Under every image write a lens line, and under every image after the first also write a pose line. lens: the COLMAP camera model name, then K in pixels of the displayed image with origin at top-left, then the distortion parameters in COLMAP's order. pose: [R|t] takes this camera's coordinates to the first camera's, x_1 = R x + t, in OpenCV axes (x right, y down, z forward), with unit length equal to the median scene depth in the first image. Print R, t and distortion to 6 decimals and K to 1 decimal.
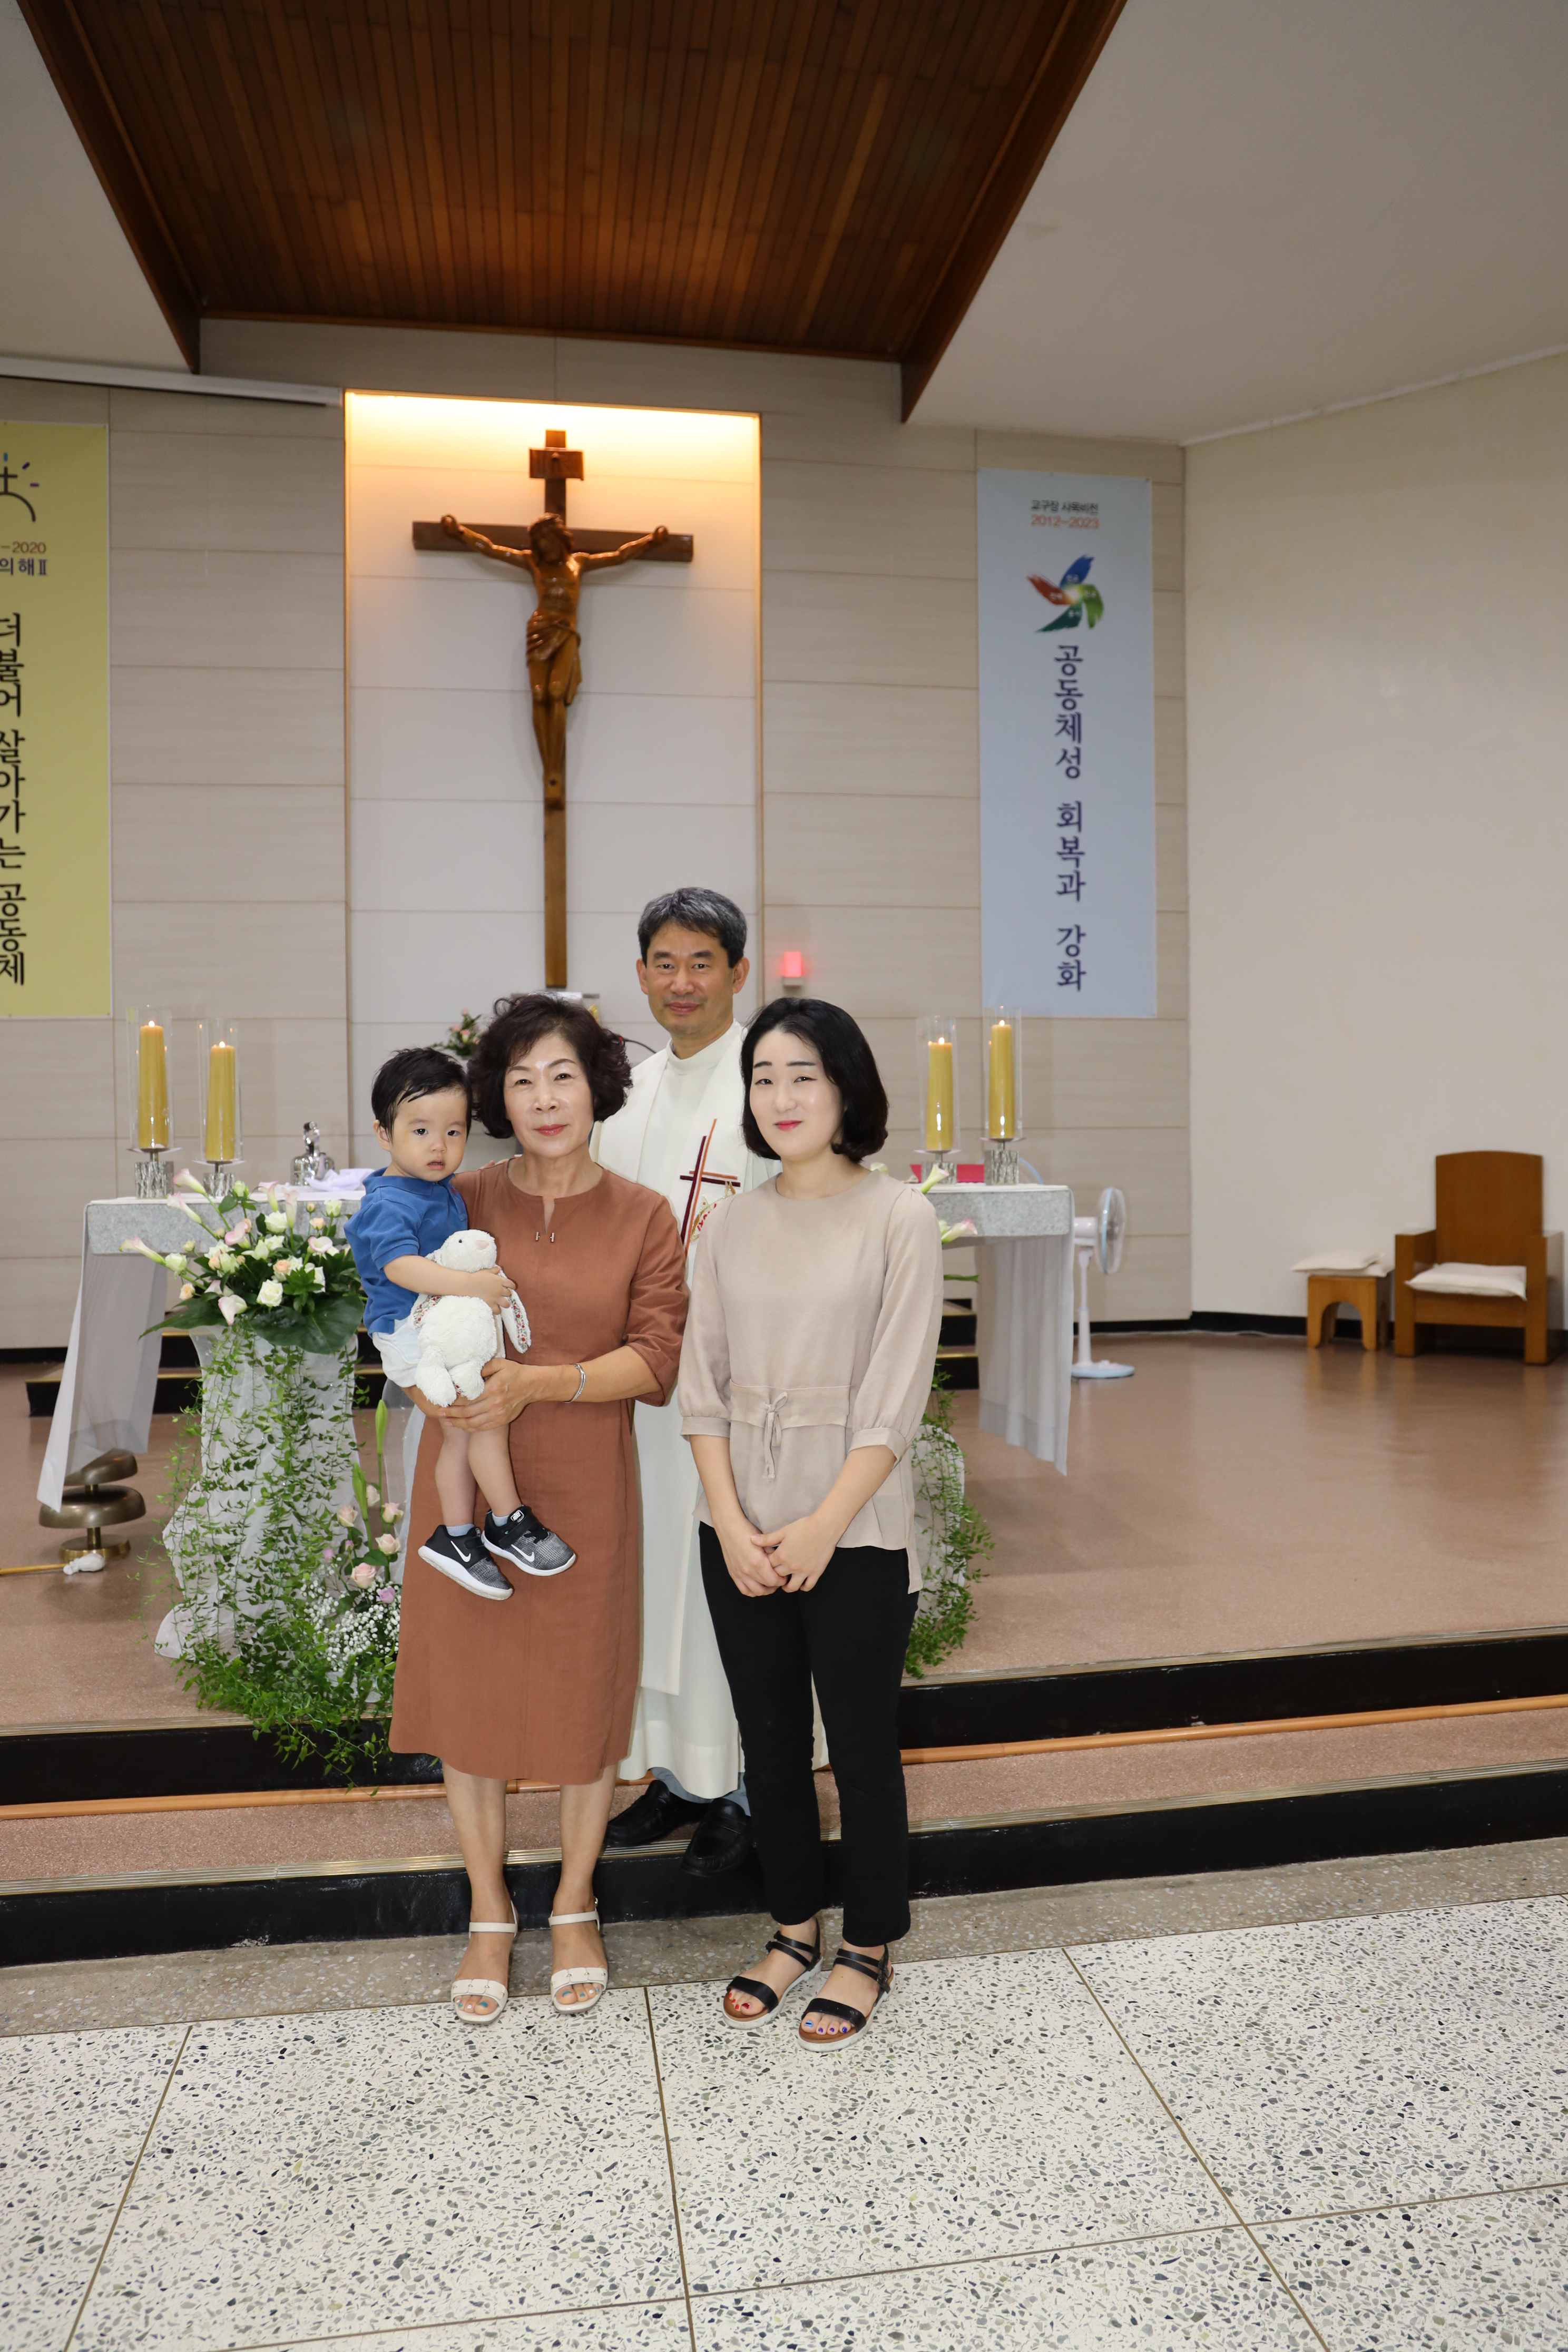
lens RADIAL K [[1646.6, 0, 794.9], [0, 1646.6, 1173.6], [0, 0, 1]] dist [-0.075537, 0.056140]
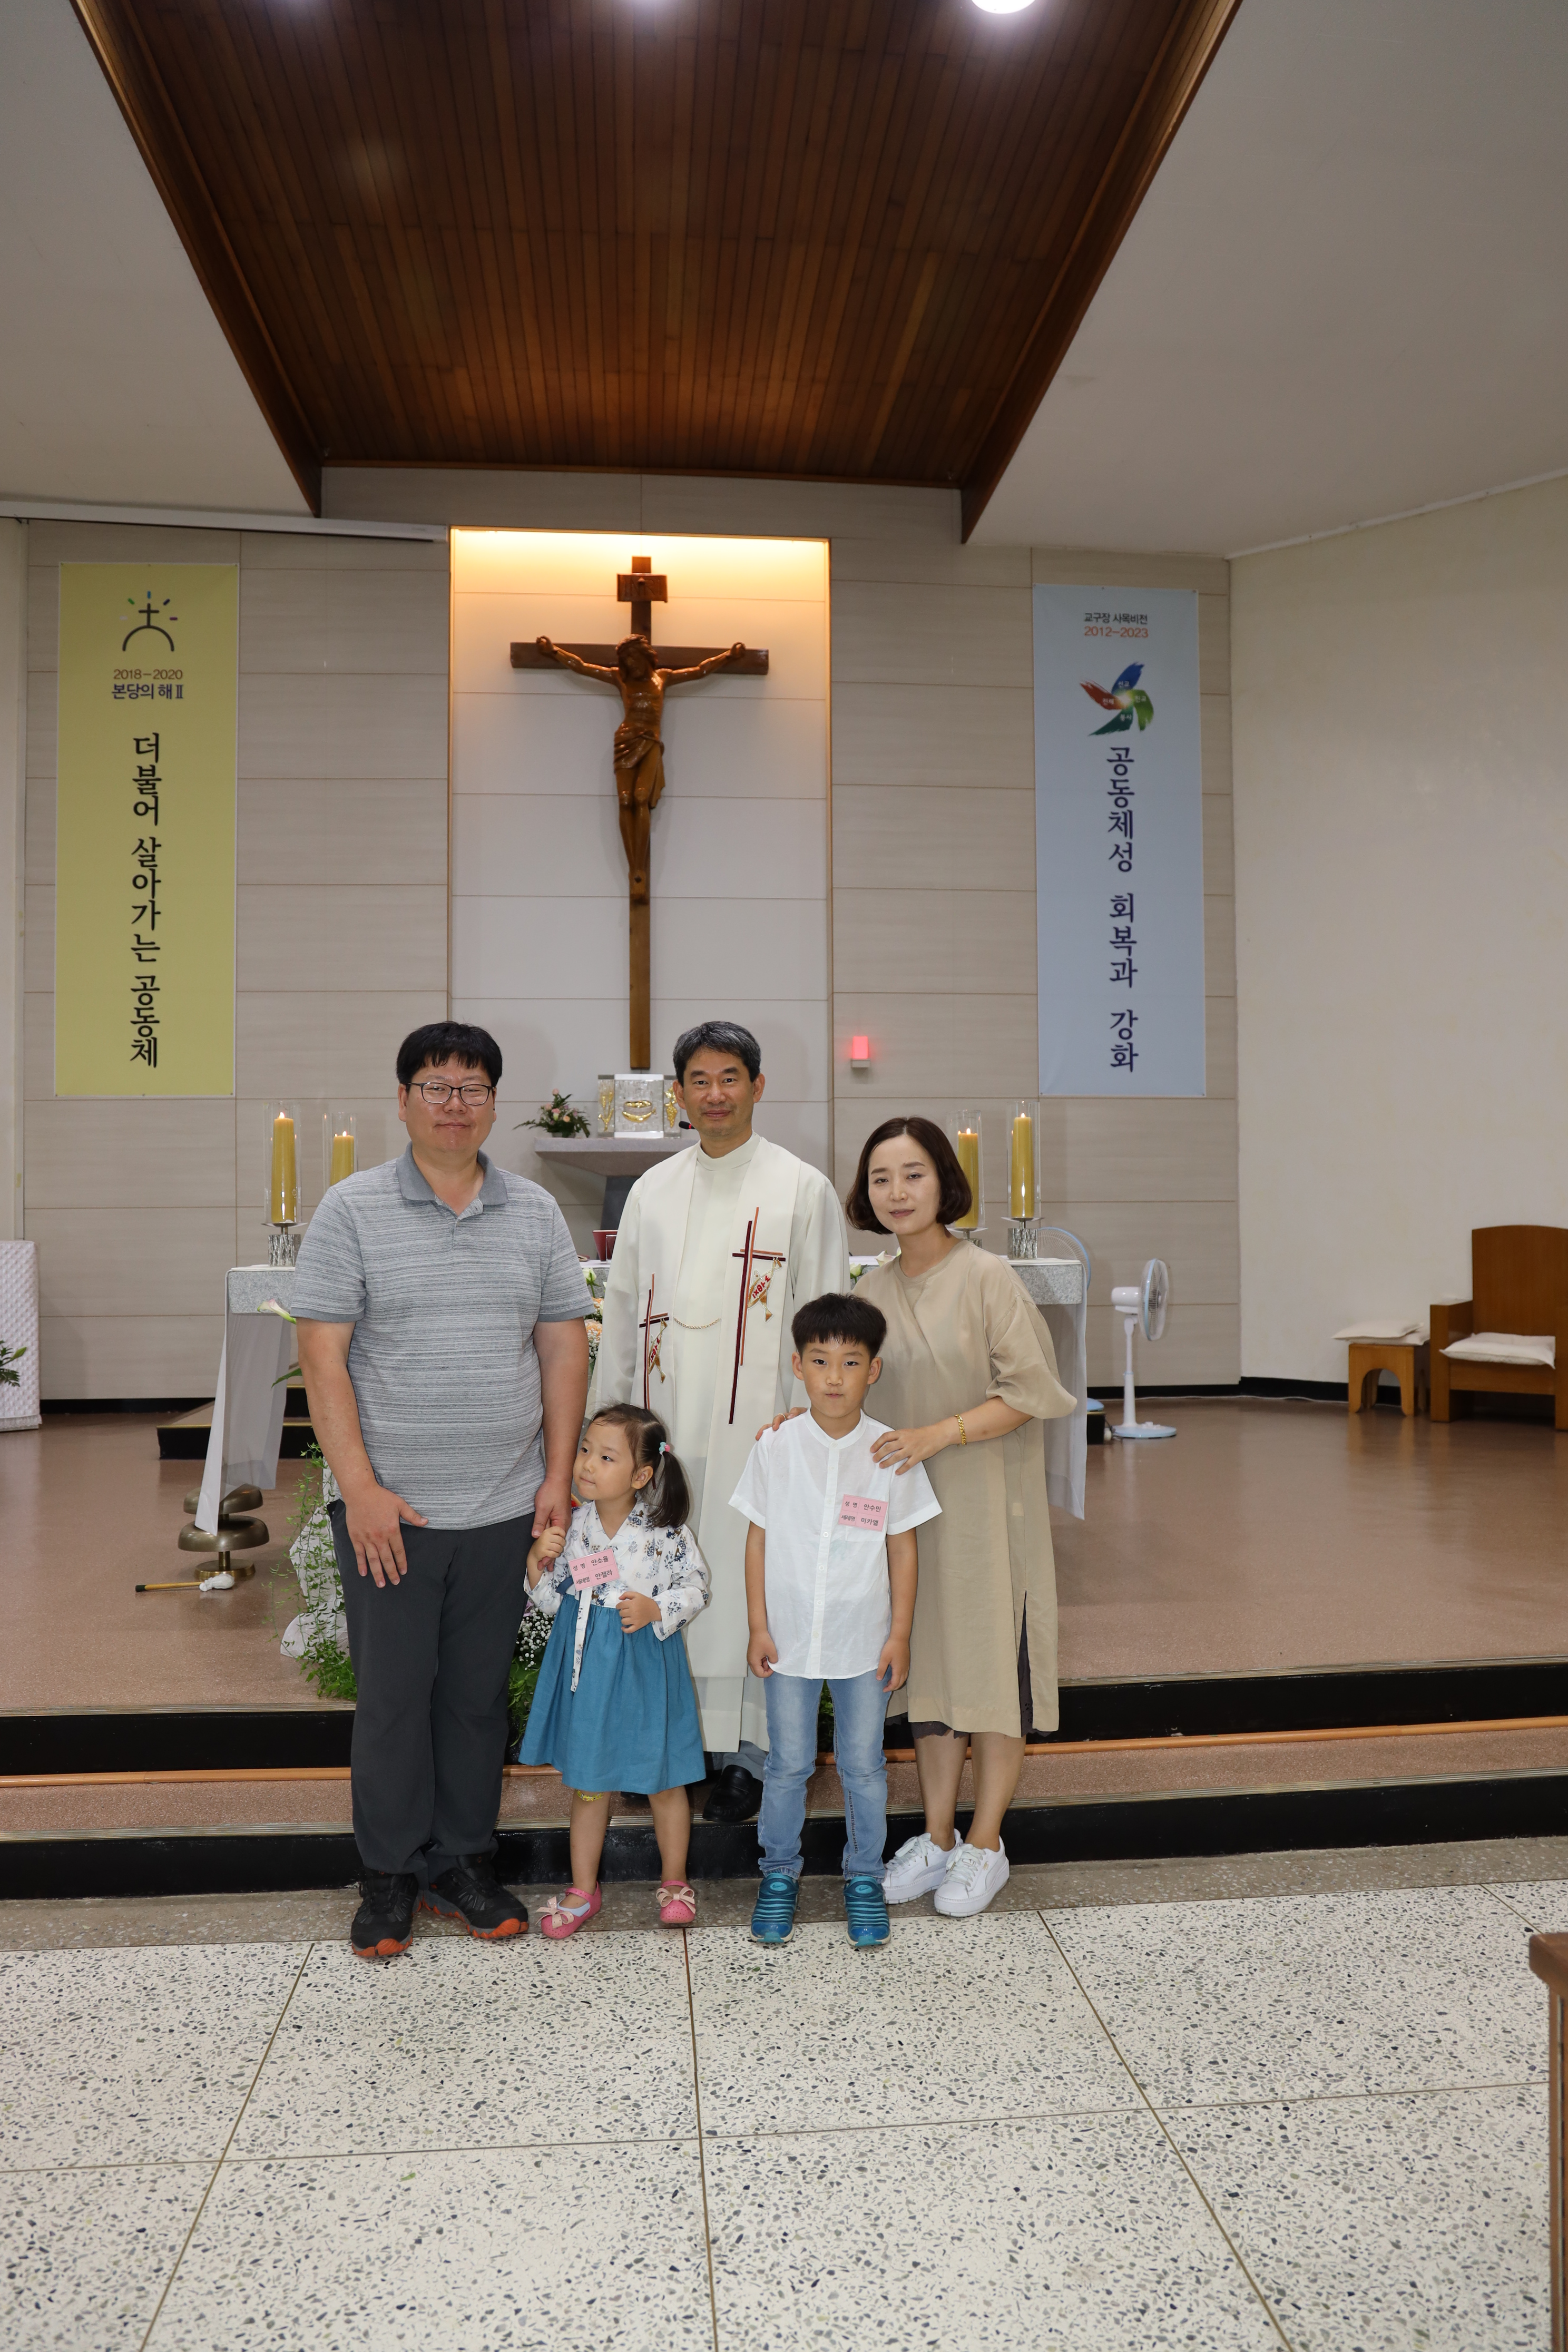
lens RADIAL K [[1647.1, 0, 780.3], [0, 1647.1, 1179.0], [0, 0, 1]] dist [-0.074980, 0.058231]
pose [[0.997886, 0.003819, -0.064871, 0.054374], [-0.006122, 0.999357, -0.035339, -0.011486], [0.064695, 0.035661, 0.997268, -0.213429]]
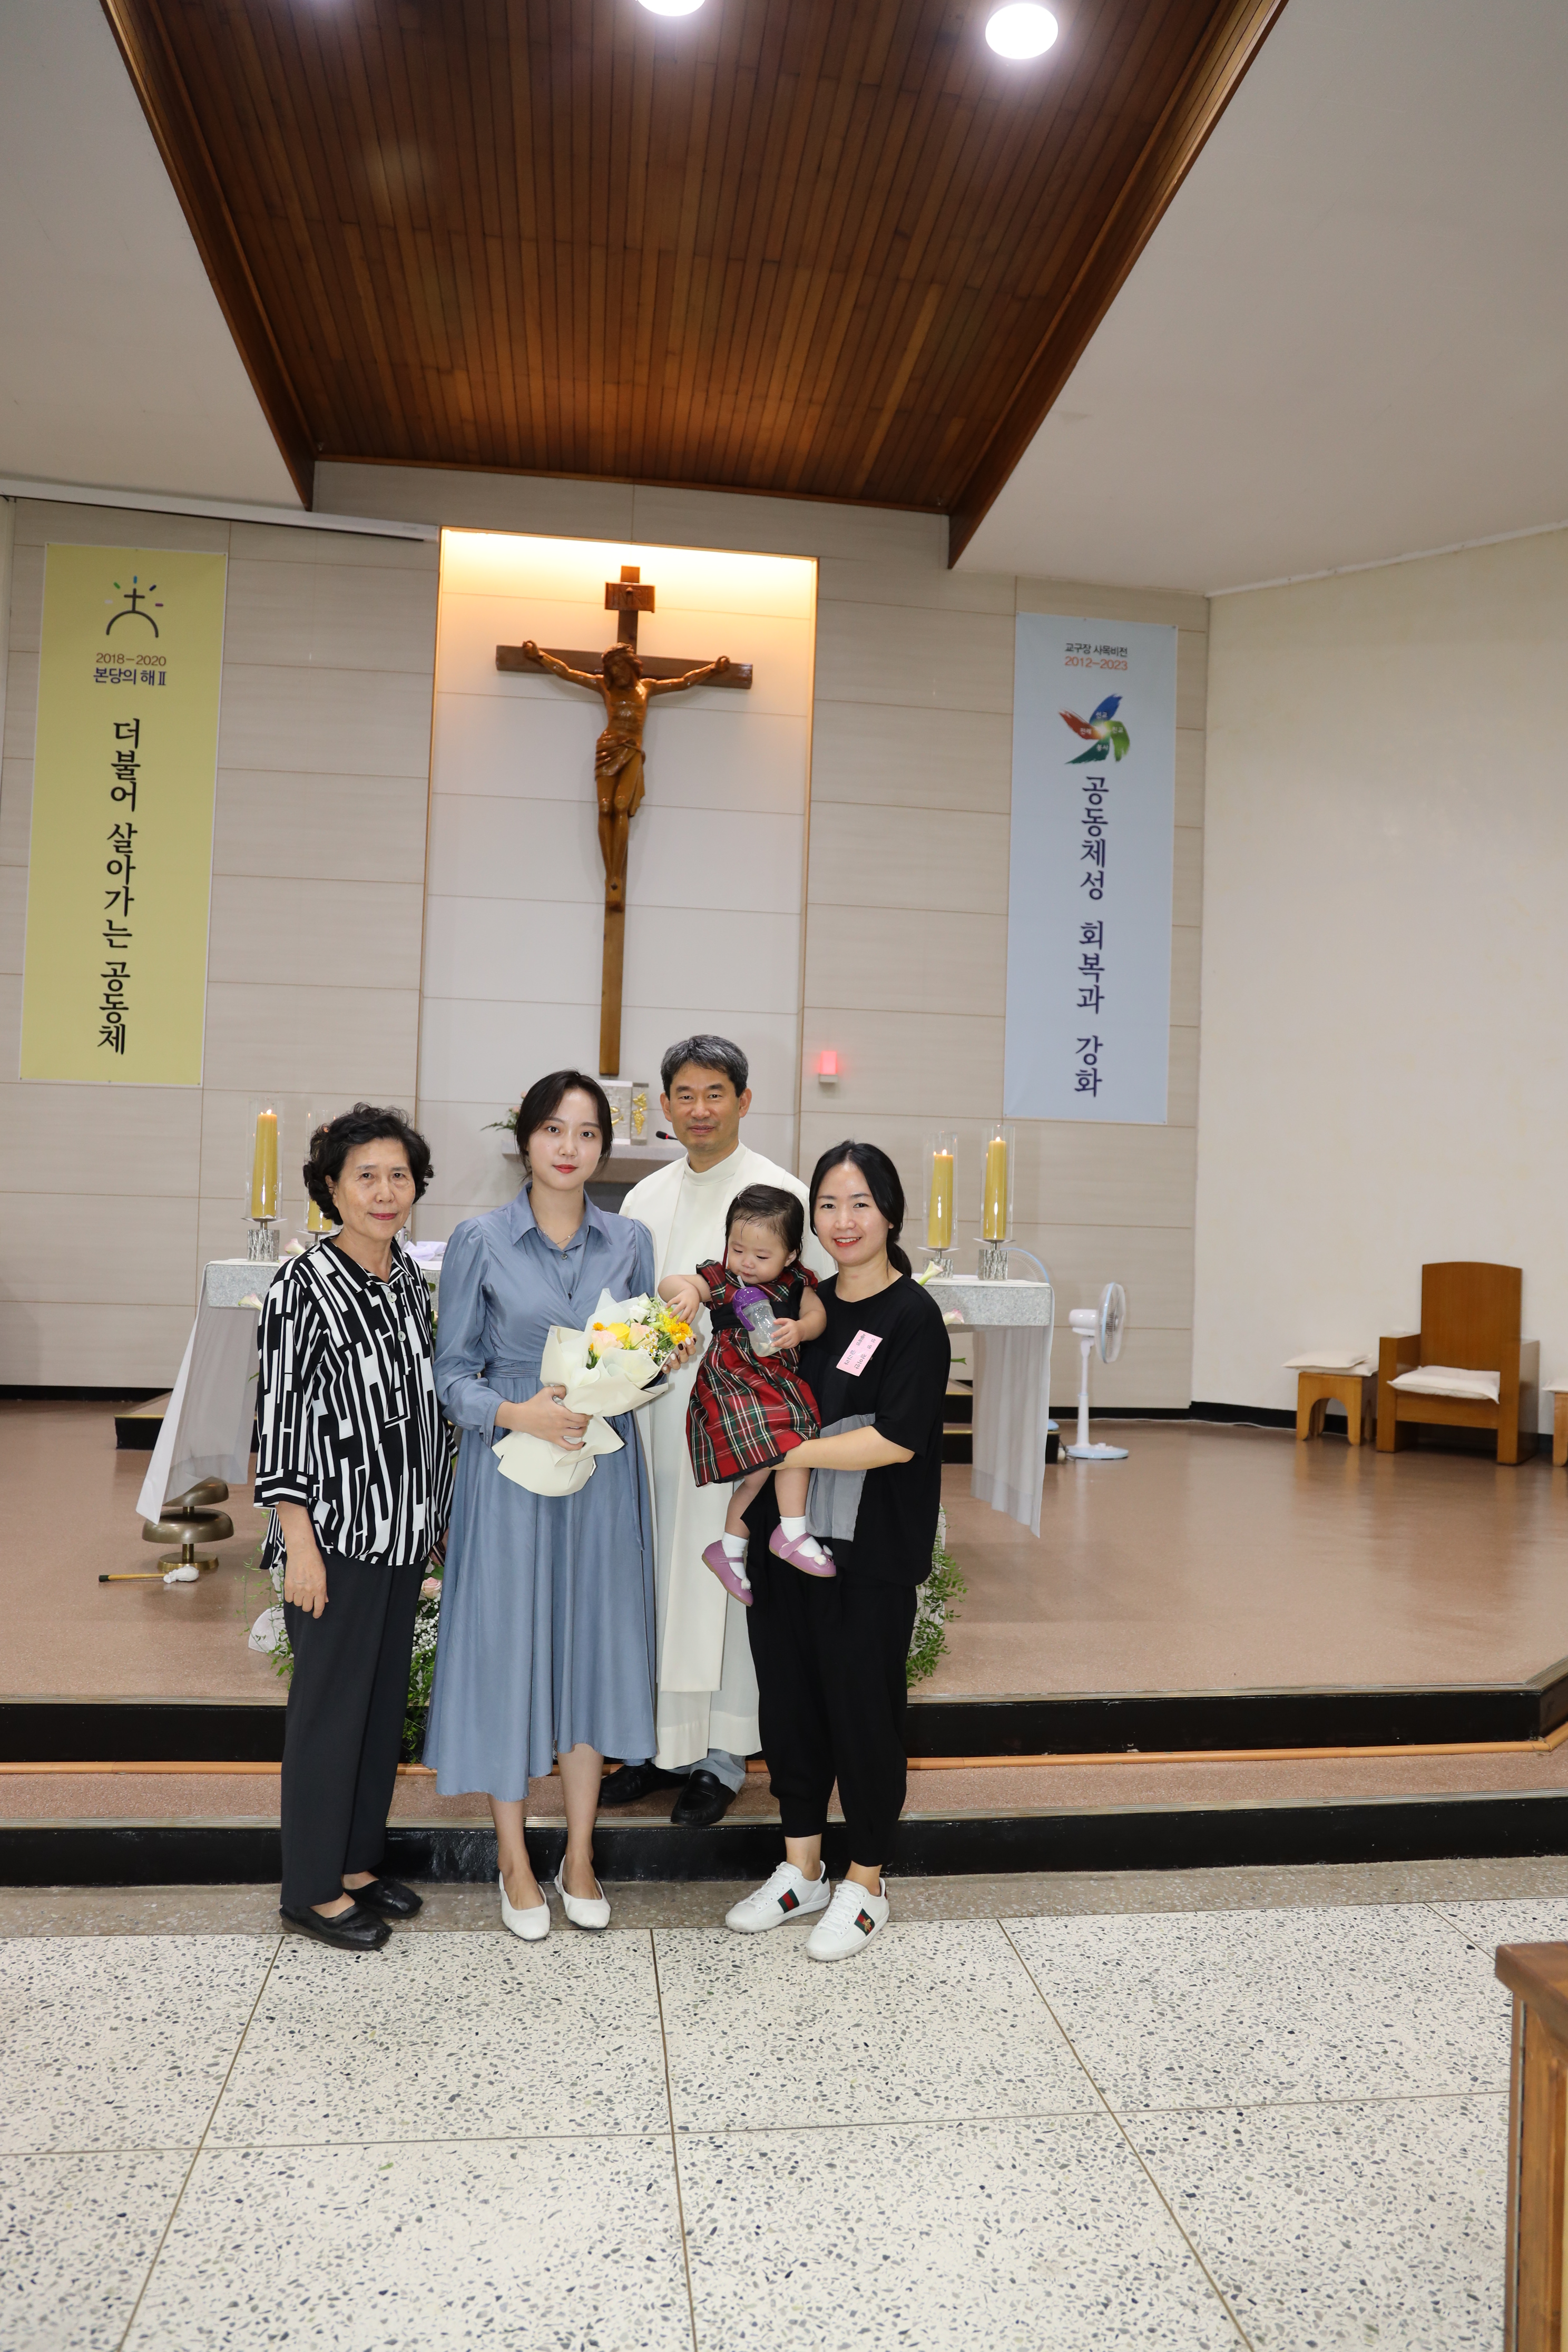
lens RADIAL K [[1646.1, 0, 791.3], [0, 1646.1, 1178.8], [0, 0, 1]] dist [-0.074708, 0.057846]
pose [[0.998787, 0.040623, -0.027838, 0.023929], [-0.041763, 0.998258, -0.041676, -0.015595], [0.026097, 0.042788, 0.998743, -0.238675]]
